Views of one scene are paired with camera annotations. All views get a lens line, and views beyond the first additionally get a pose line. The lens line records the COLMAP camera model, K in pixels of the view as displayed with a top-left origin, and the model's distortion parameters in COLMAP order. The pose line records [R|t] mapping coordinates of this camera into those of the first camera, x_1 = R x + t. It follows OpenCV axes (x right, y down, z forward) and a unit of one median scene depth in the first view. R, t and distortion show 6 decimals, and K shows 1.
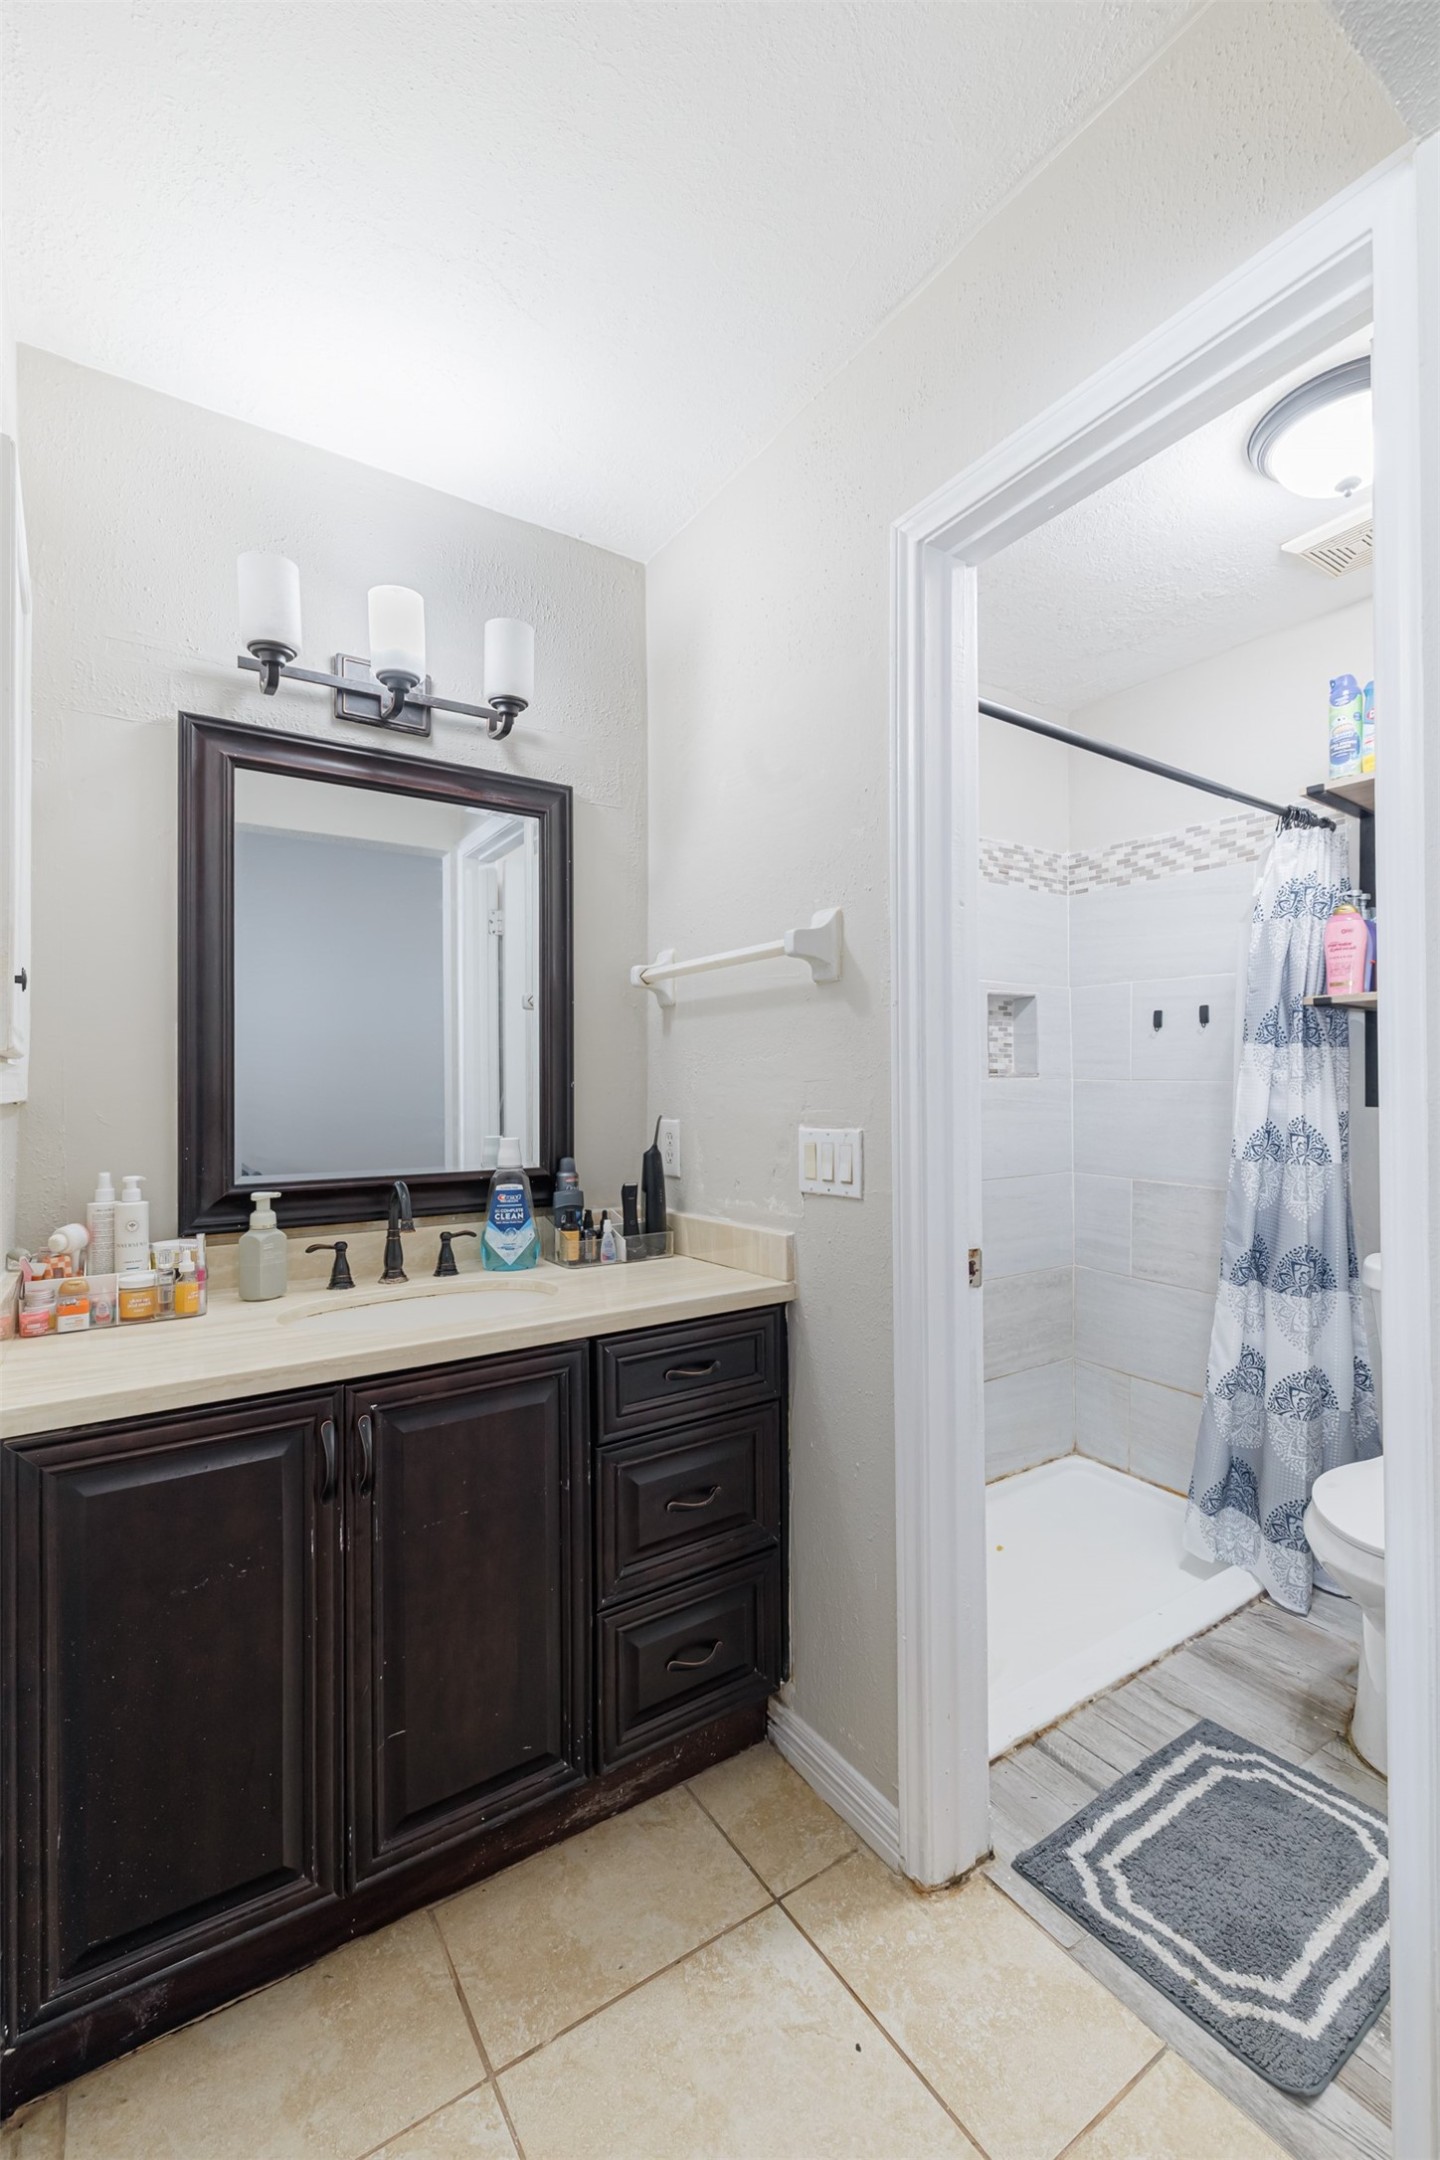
lens RADIAL K [[903.0, 0, 720.0], [0, 903.0, 1080.0], [0, 0, 1]] dist [-0.000184, -0.000167]
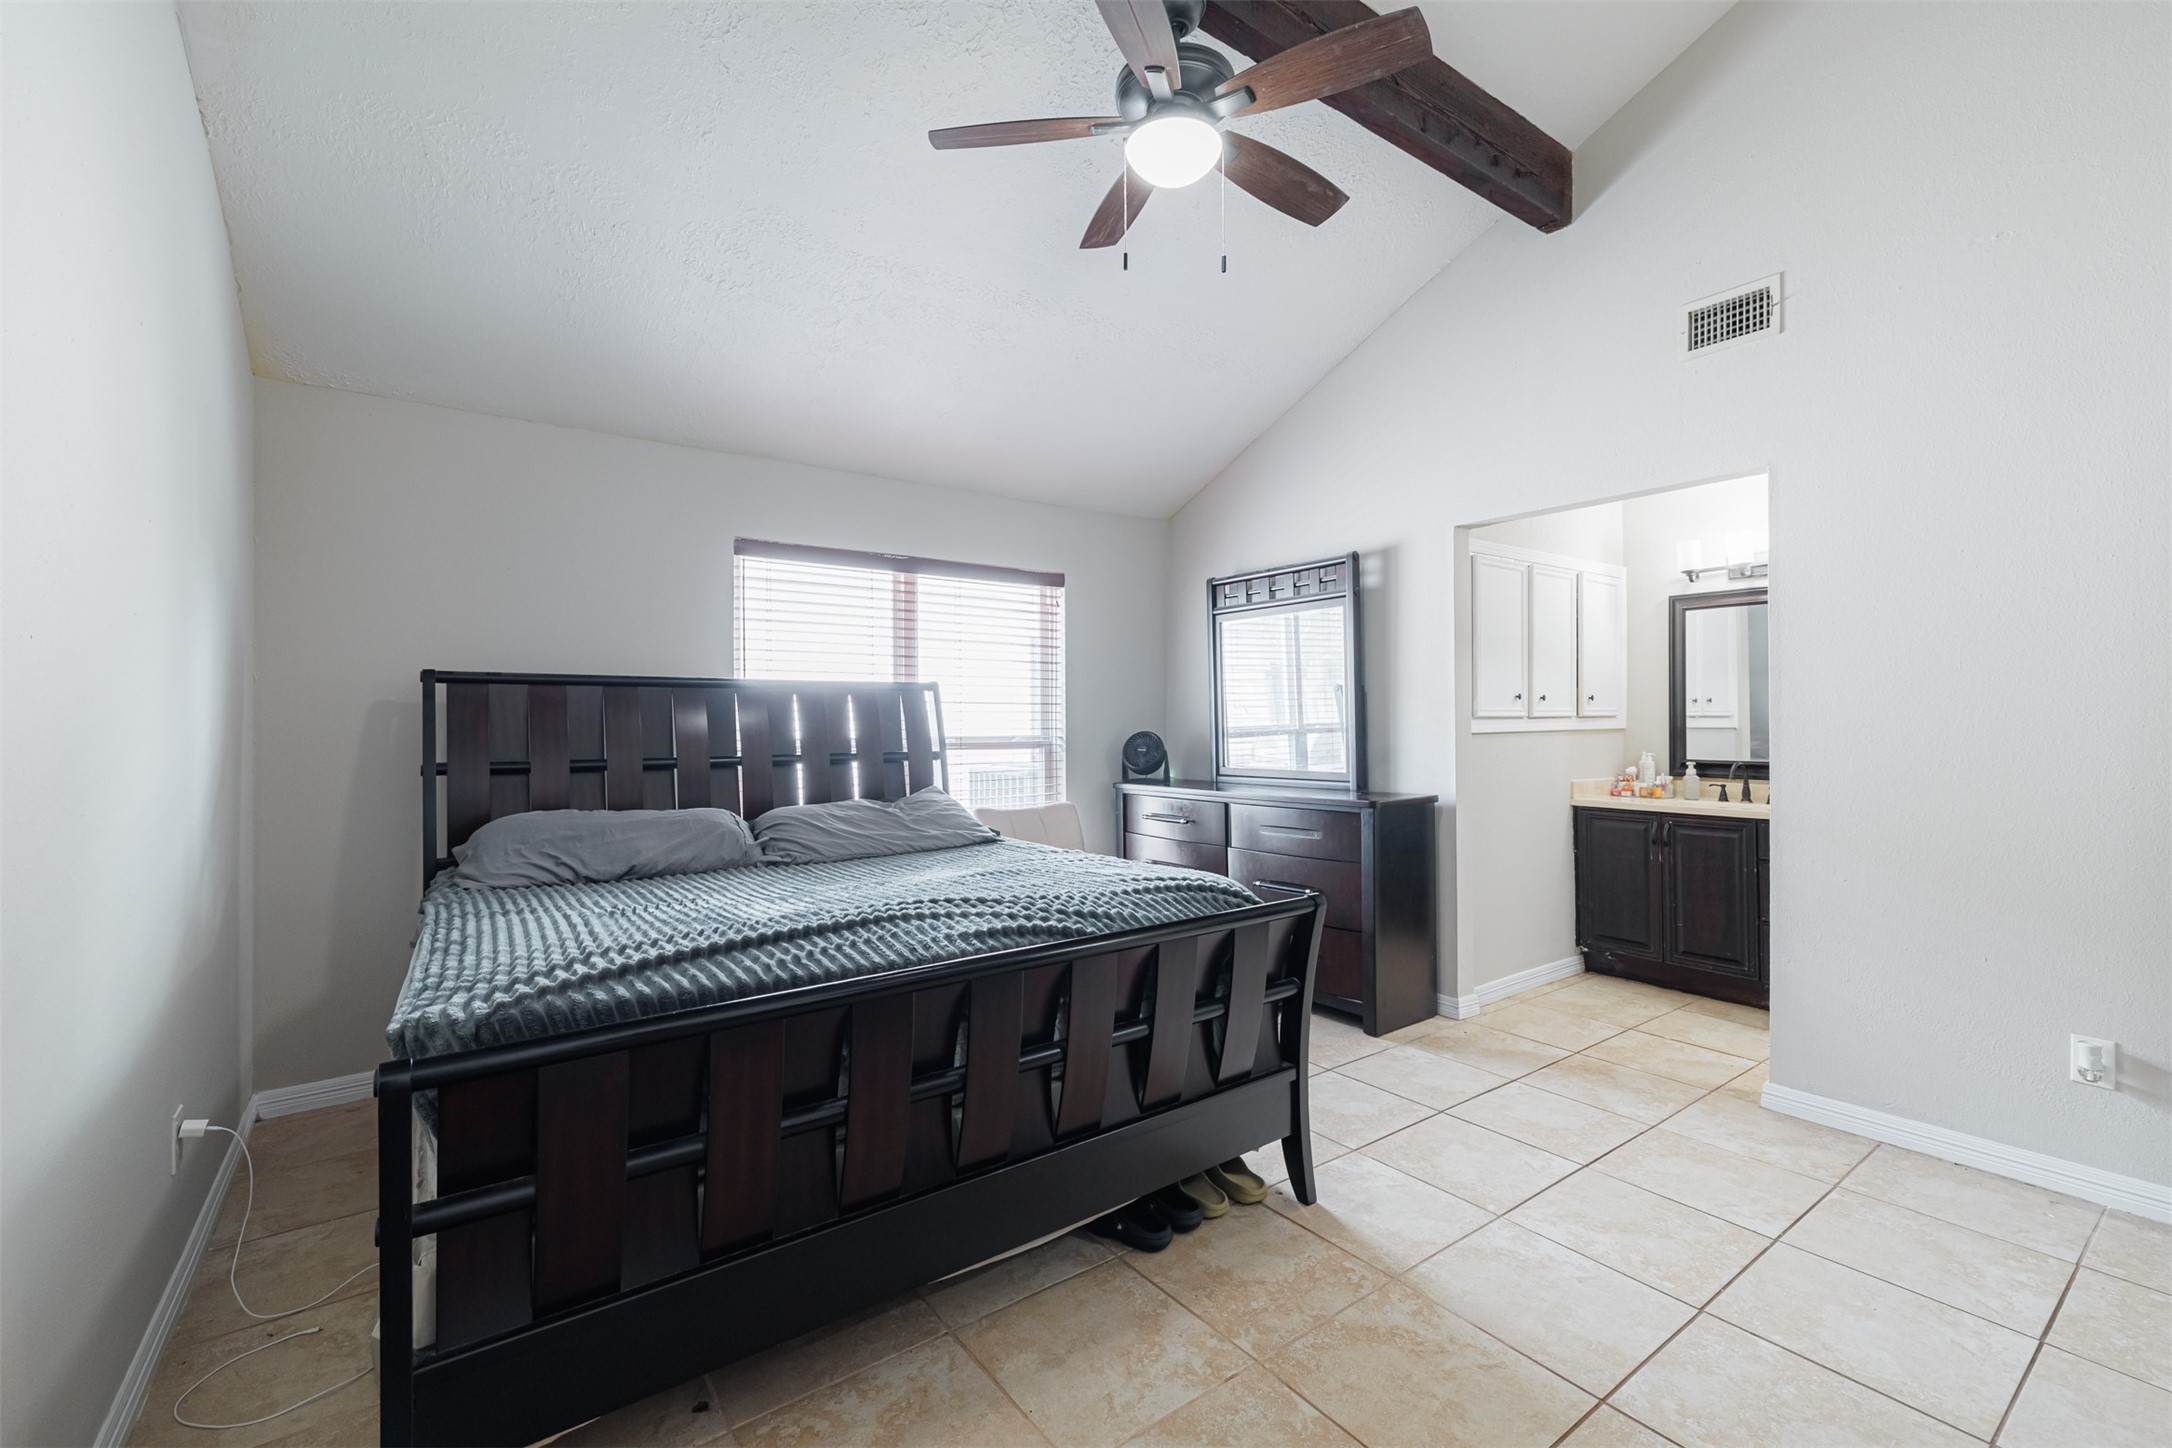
lens RADIAL K [[908.0, 0, 1082.3], [0, 908.0, 718.3], [0, 0, 1]] dist [-0.000184, -0.000167]
pose [[0.045639, 0.006222, -0.998939, 2.241137], [0.013765, 0.999882, 0.006857, -0.059100], [0.998863, -0.014063, 0.045548, -1.031520]]
